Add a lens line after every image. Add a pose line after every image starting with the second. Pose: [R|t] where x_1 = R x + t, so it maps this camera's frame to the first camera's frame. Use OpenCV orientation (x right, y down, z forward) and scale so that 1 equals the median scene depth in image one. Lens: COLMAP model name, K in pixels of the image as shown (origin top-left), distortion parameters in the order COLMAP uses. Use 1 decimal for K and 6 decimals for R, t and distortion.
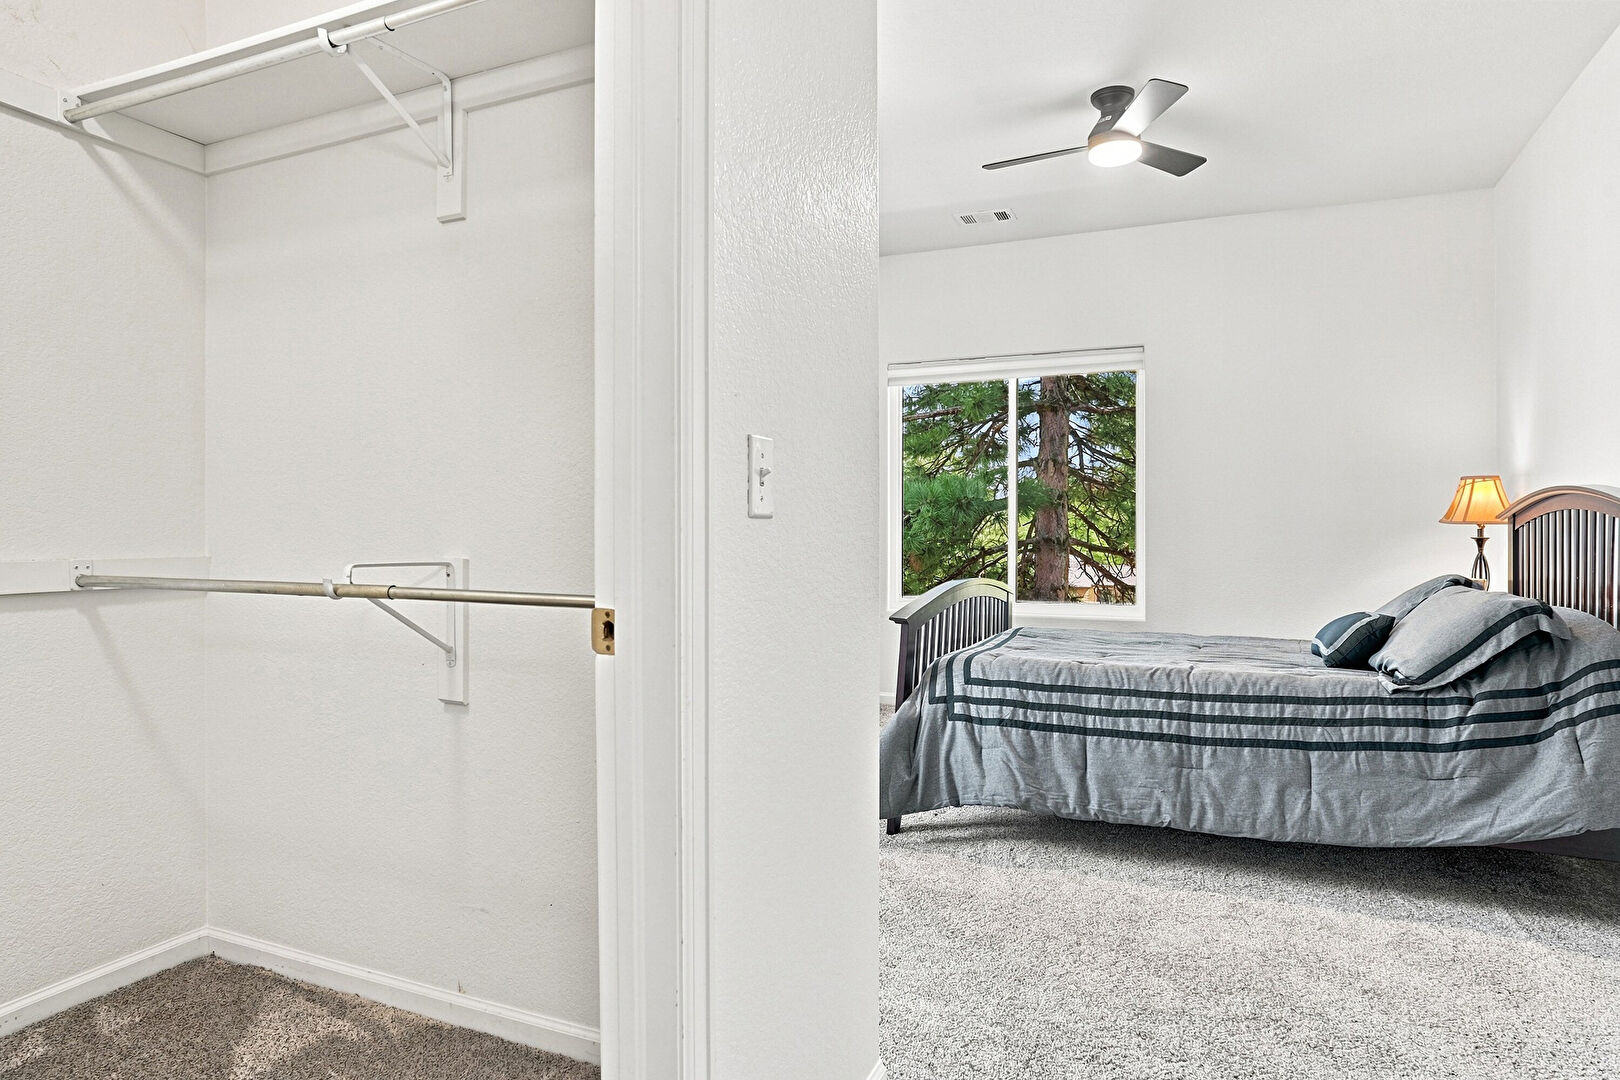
lens RADIAL K [[978.5, 0, 806.0], [0, 978.5, 530.1], [0, 0, 1]] dist [-0.068246, 0.050111]
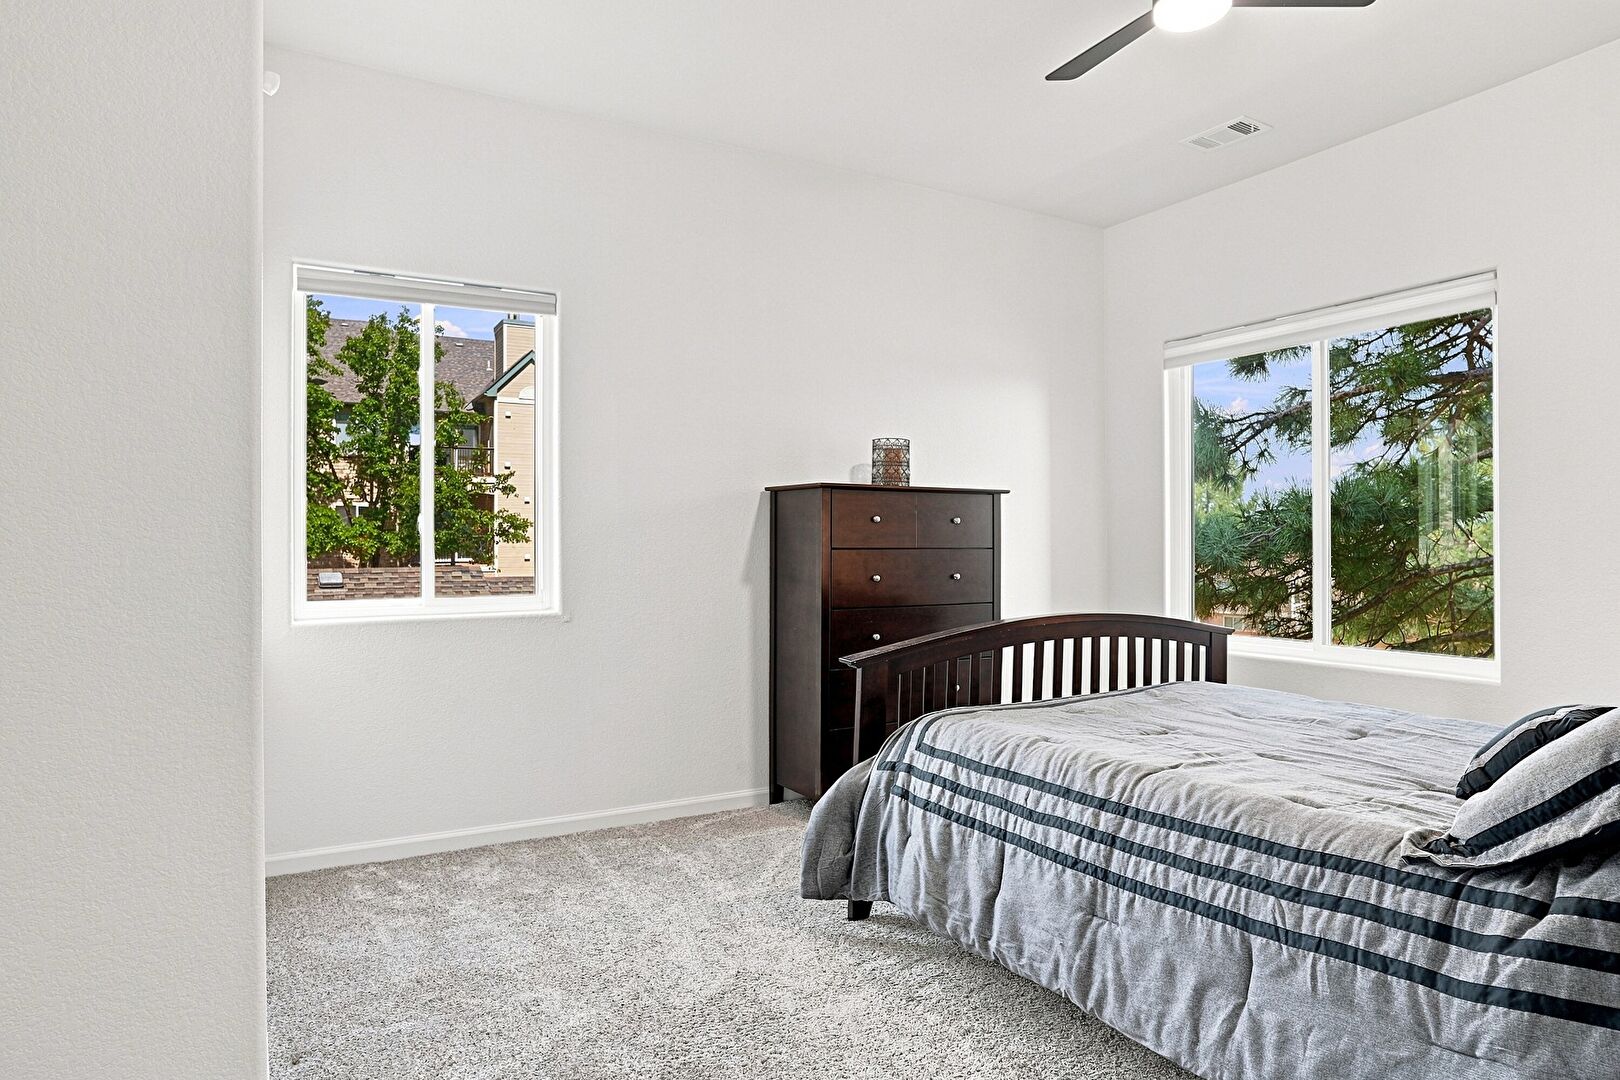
lens RADIAL K [[978.5, 0, 806.0], [0, 978.5, 530.1], [0, 0, 1]] dist [-0.068246, 0.050111]
pose [[0.809066, -0.013215, -0.587569, 0.611766], [0.007398, 0.999897, -0.012301, -0.011361], [0.587671, 0.005605, 0.809081, 0.342352]]
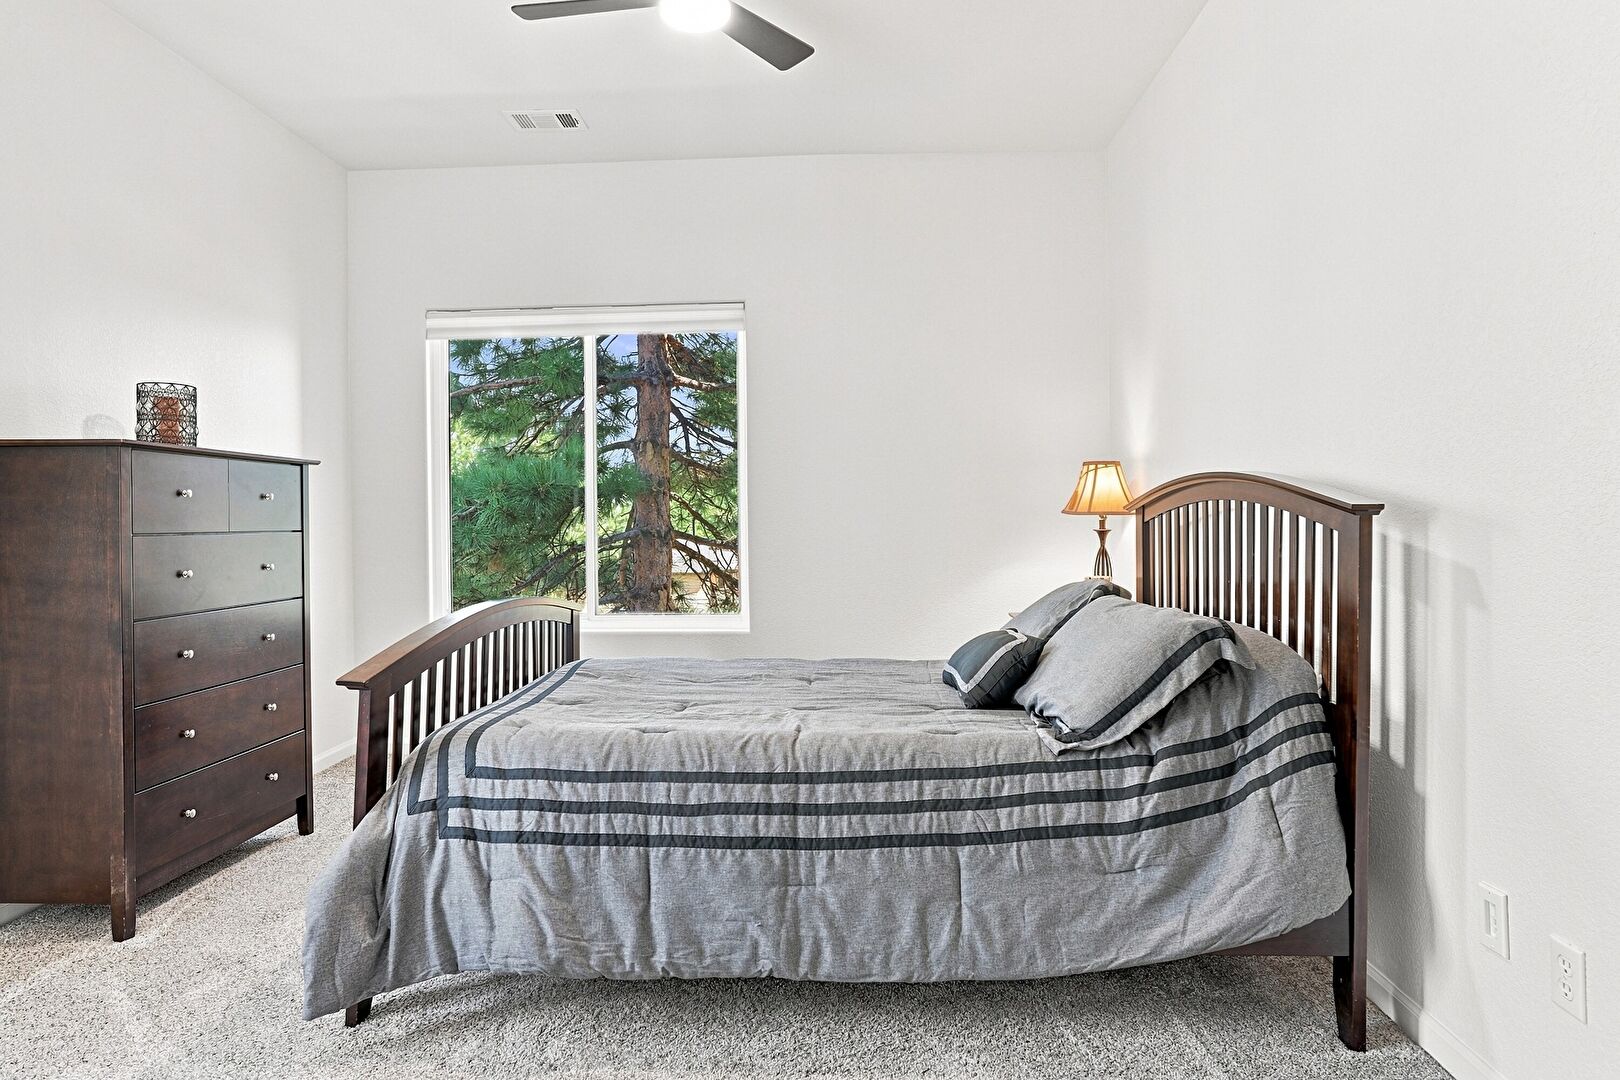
lens RADIAL K [[978.5, 0, 806.0], [0, 978.5, 530.1], [0, 0, 1]] dist [-0.068246, 0.050111]
pose [[0.929060, -0.016087, 0.369578, 0.151983], [0.010849, 0.999809, 0.016247, -0.013897], [-0.369769, -0.011085, 0.929058, 0.360783]]
